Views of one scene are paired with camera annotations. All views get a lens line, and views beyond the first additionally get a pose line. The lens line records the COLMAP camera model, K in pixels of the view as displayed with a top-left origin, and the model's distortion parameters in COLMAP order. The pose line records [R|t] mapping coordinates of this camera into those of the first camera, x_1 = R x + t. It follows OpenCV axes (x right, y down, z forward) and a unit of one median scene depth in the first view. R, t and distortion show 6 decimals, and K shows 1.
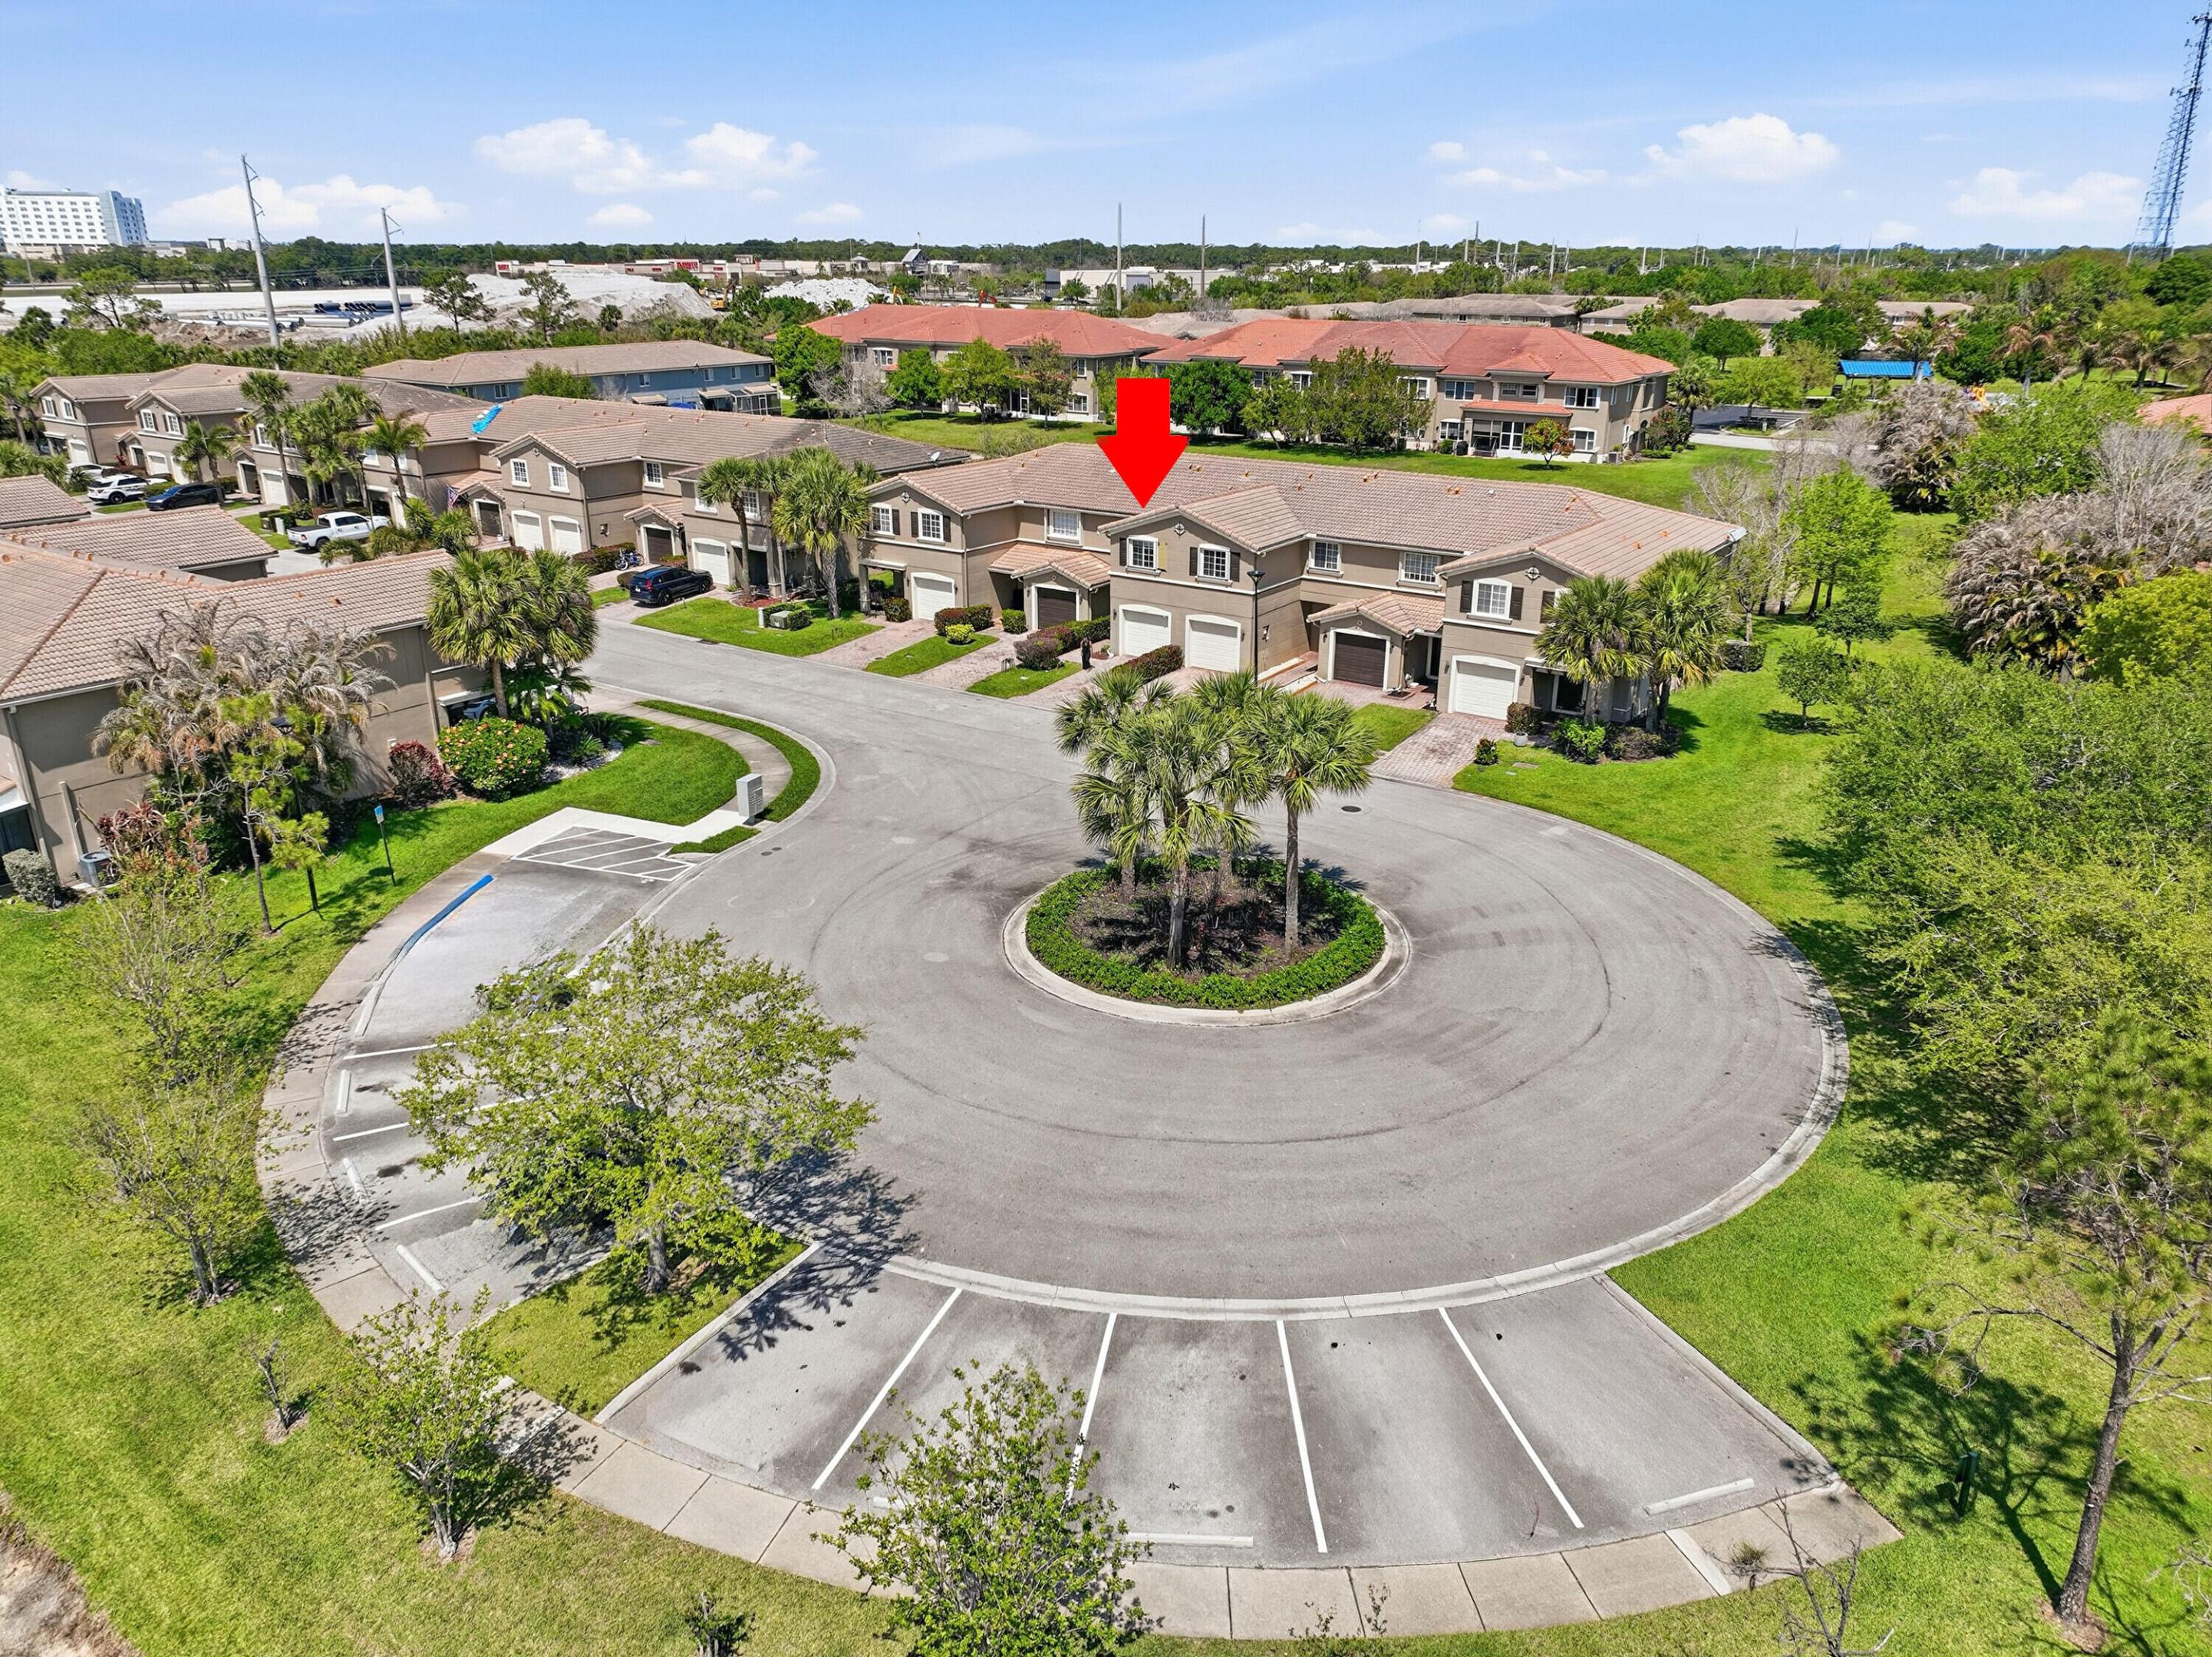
lens RADIAL K [[1548.6, 0, 1106.0], [0, 1548.6, 828.5], [0, 0, 1]] dist [0.005606, 0.006196]
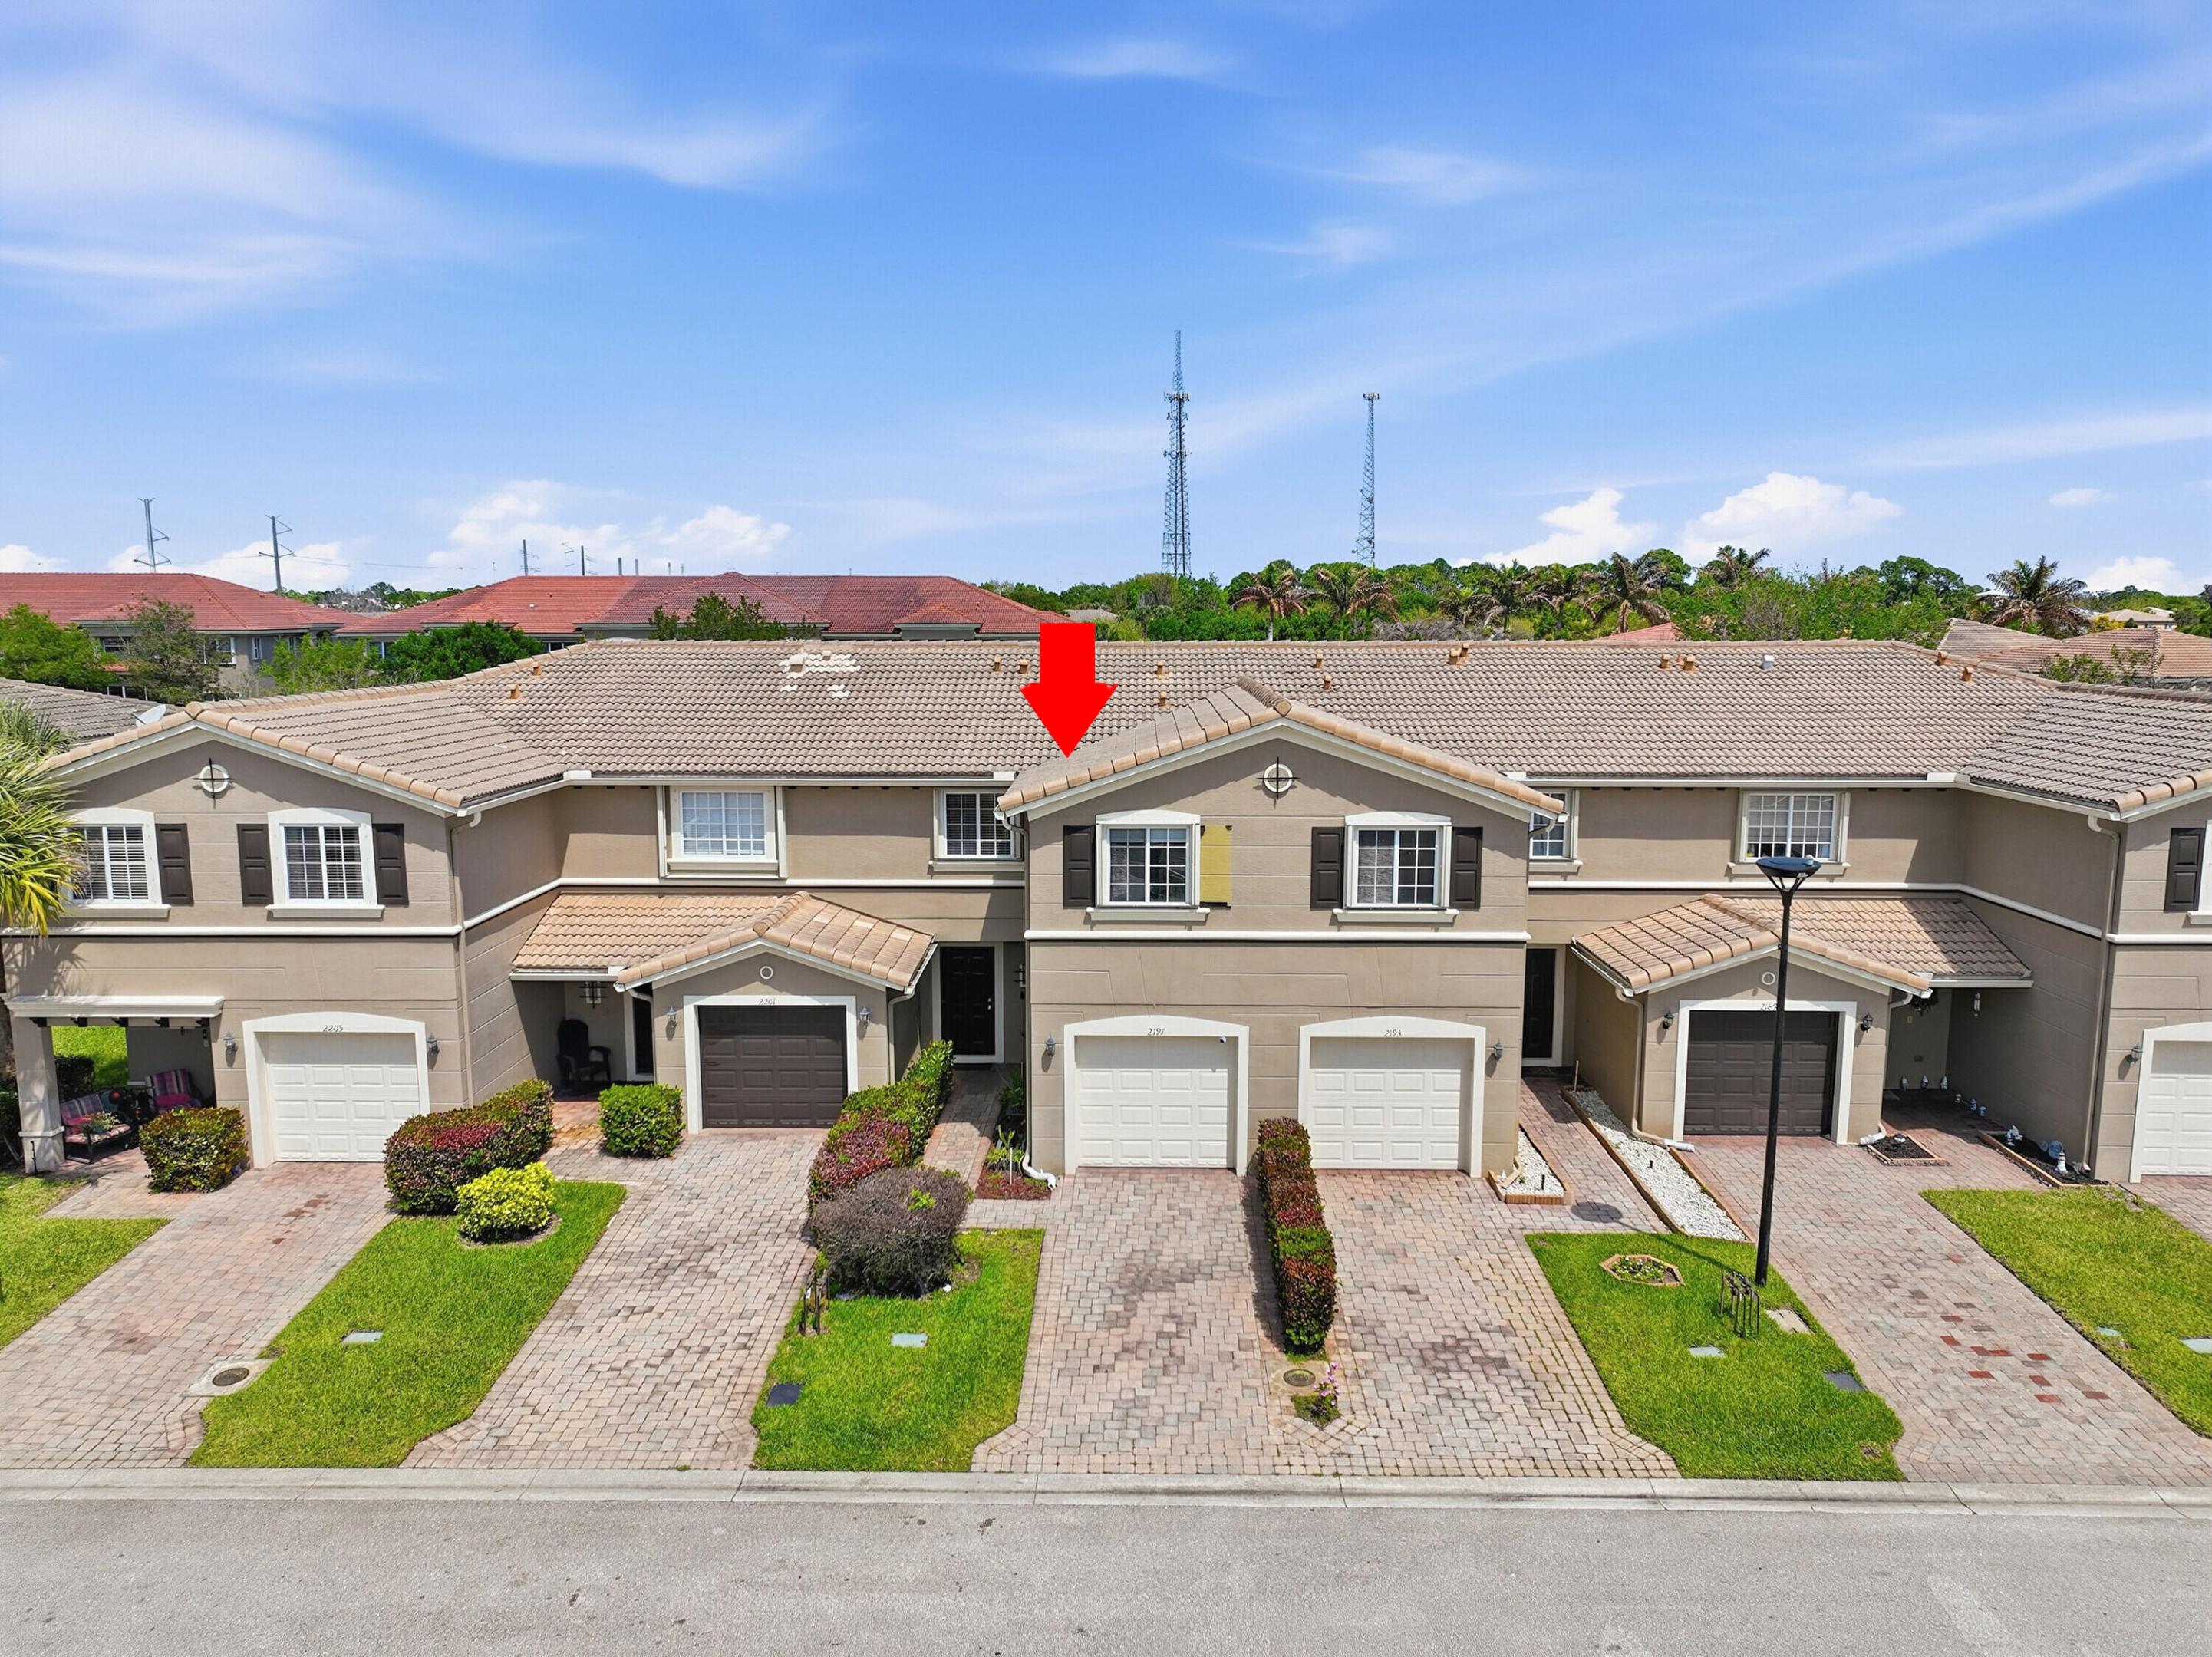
lens RADIAL K [[1548.6, 0, 1106.0], [0, 1548.6, 828.5], [0, 0, 1]] dist [0.005606, 0.006196]
pose [[0.830772, -0.082788, 0.550422, -0.150802], [0.198637, 0.967861, -0.154236, -0.121256], [-0.519963, 0.237469, 0.820516, 0.653170]]
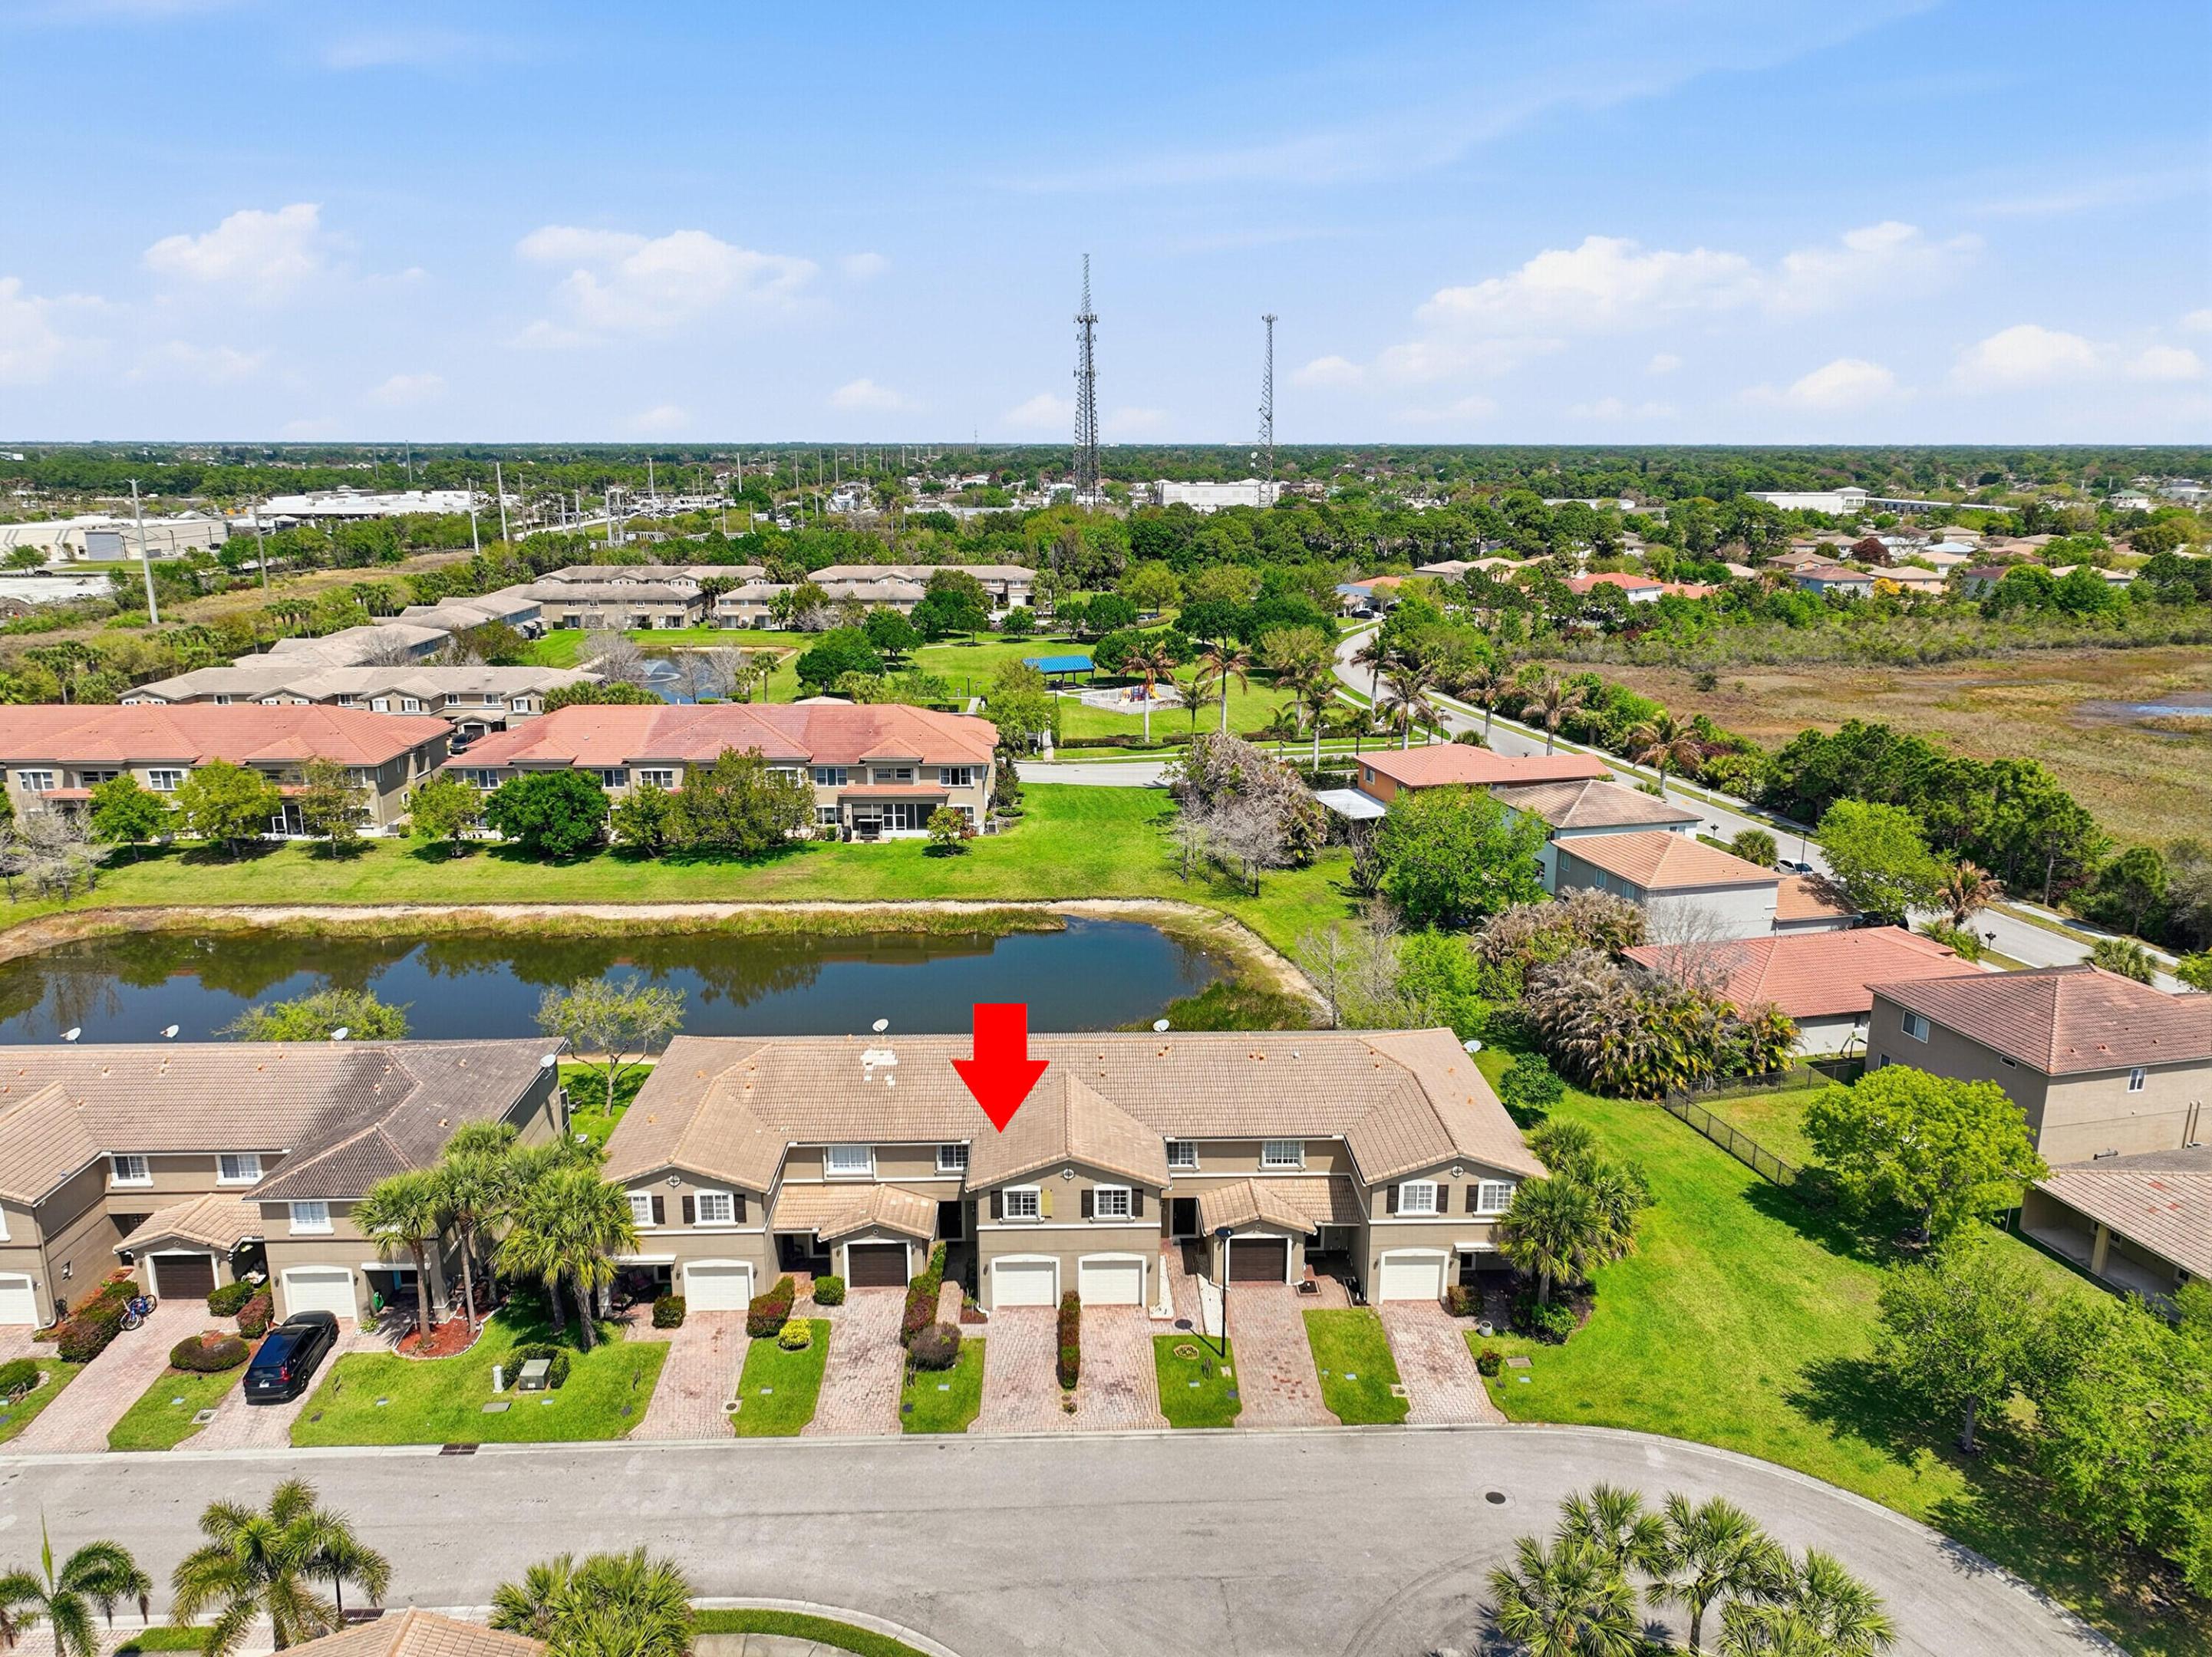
lens RADIAL K [[1548.6, 0, 1106.0], [0, 1548.6, 828.5], [0, 0, 1]] dist [0.005606, 0.006196]
pose [[0.800462, -0.147146, 0.581042, -0.391727], [0.211175, 0.976474, -0.043635, -0.308609], [-0.560951, 0.157629, 0.812703, 0.172412]]
